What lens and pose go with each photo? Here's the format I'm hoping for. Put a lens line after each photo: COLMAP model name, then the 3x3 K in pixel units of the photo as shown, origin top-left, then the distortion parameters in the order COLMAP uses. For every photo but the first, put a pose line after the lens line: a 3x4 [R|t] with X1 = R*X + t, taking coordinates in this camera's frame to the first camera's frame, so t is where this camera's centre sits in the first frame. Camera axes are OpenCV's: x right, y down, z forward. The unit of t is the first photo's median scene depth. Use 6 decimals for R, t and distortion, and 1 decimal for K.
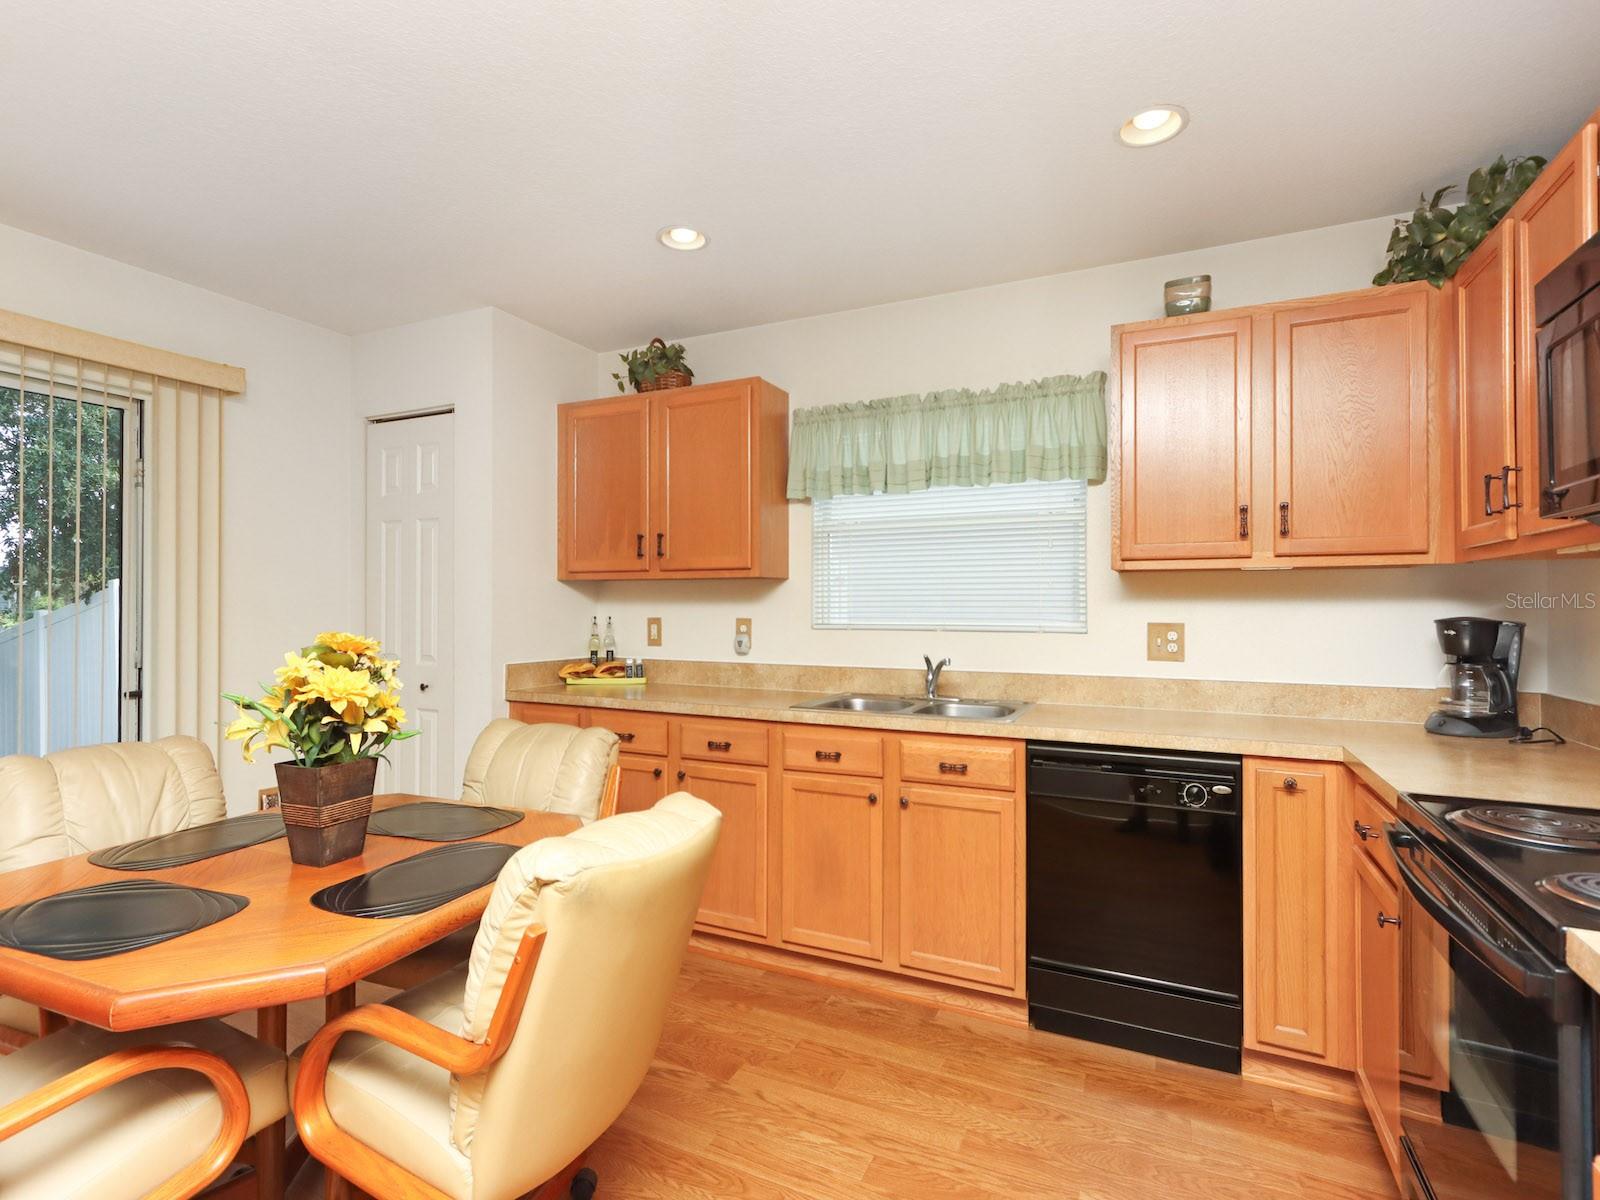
lens RADIAL K [[774.9, 0, 798.9], [0, 774.9, 599.4], [0, 0, 1]] dist [0.009192, 0.001442]
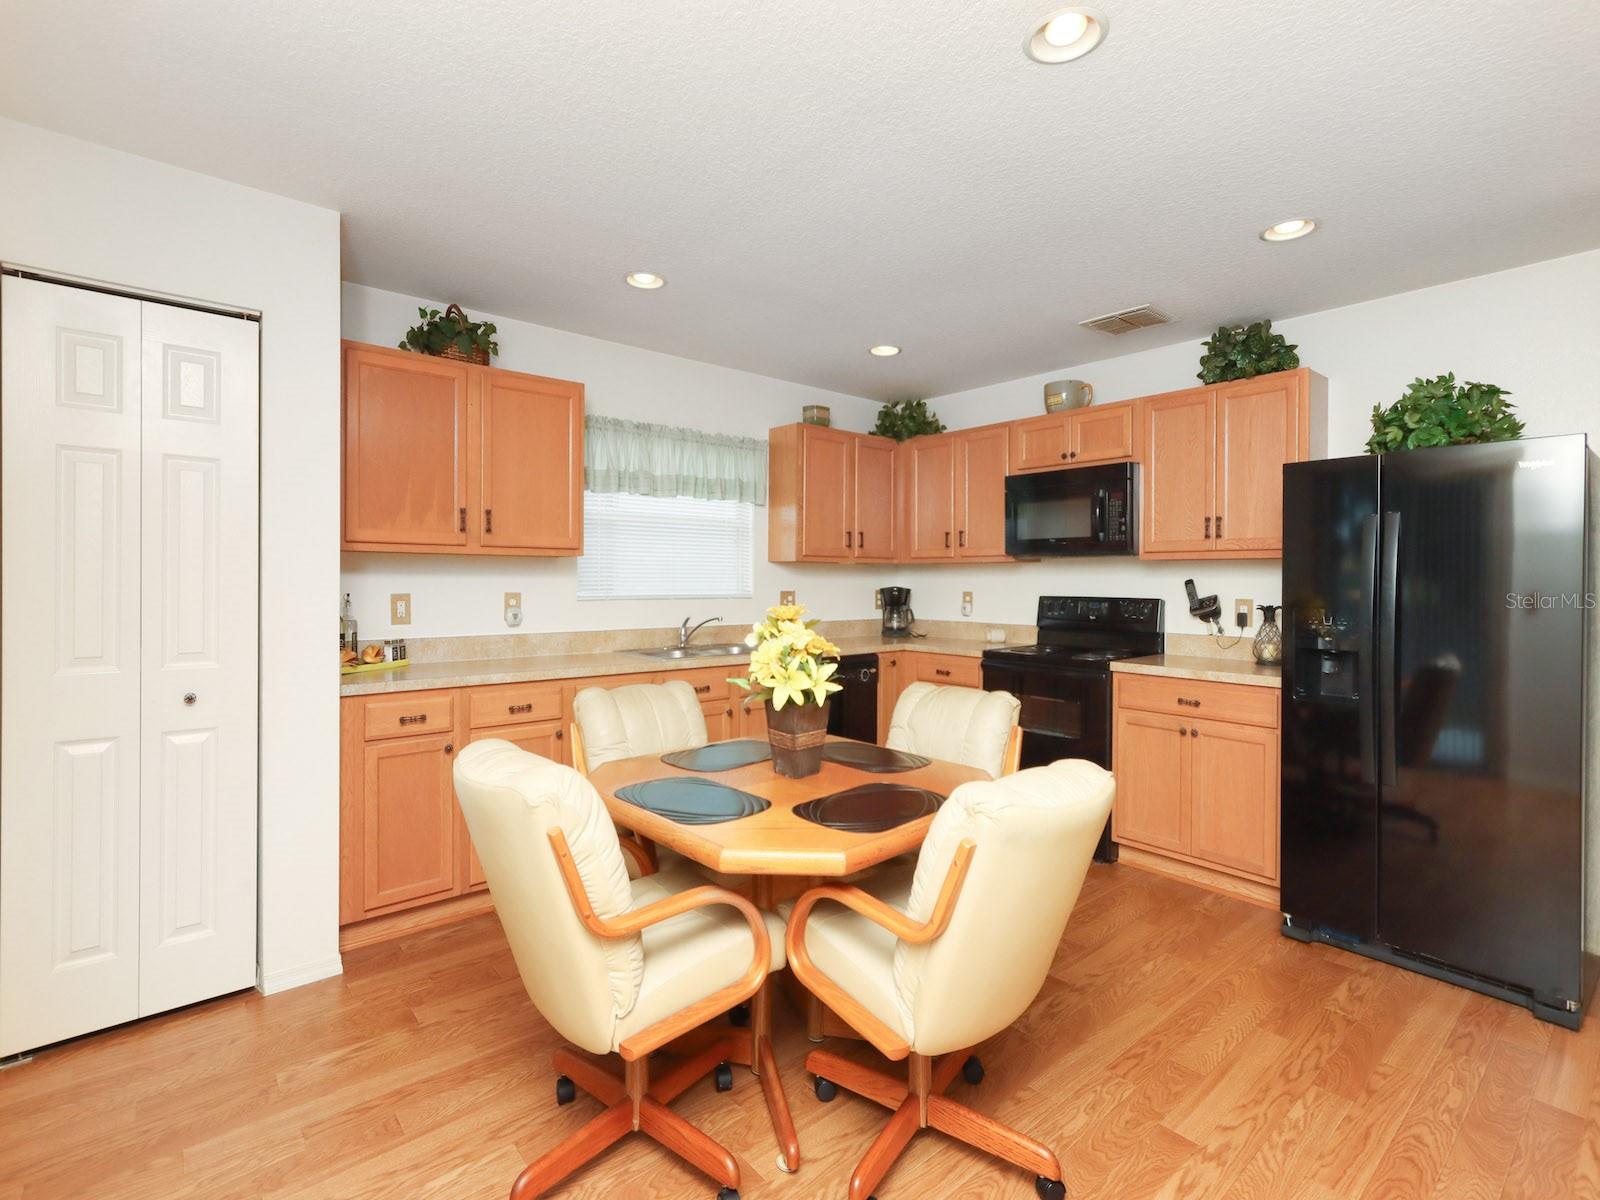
lens RADIAL K [[756.7, 0, 786.3], [0, 756.7, 587.2], [0, 0, 1]] dist [0.006089, 0.001373]
pose [[0.420046, -0.010519, 0.907442, -0.965177], [-0.013042, 0.999760, 0.017626, -0.007018], [-0.907409, -0.019238, 0.419808, 0.249379]]
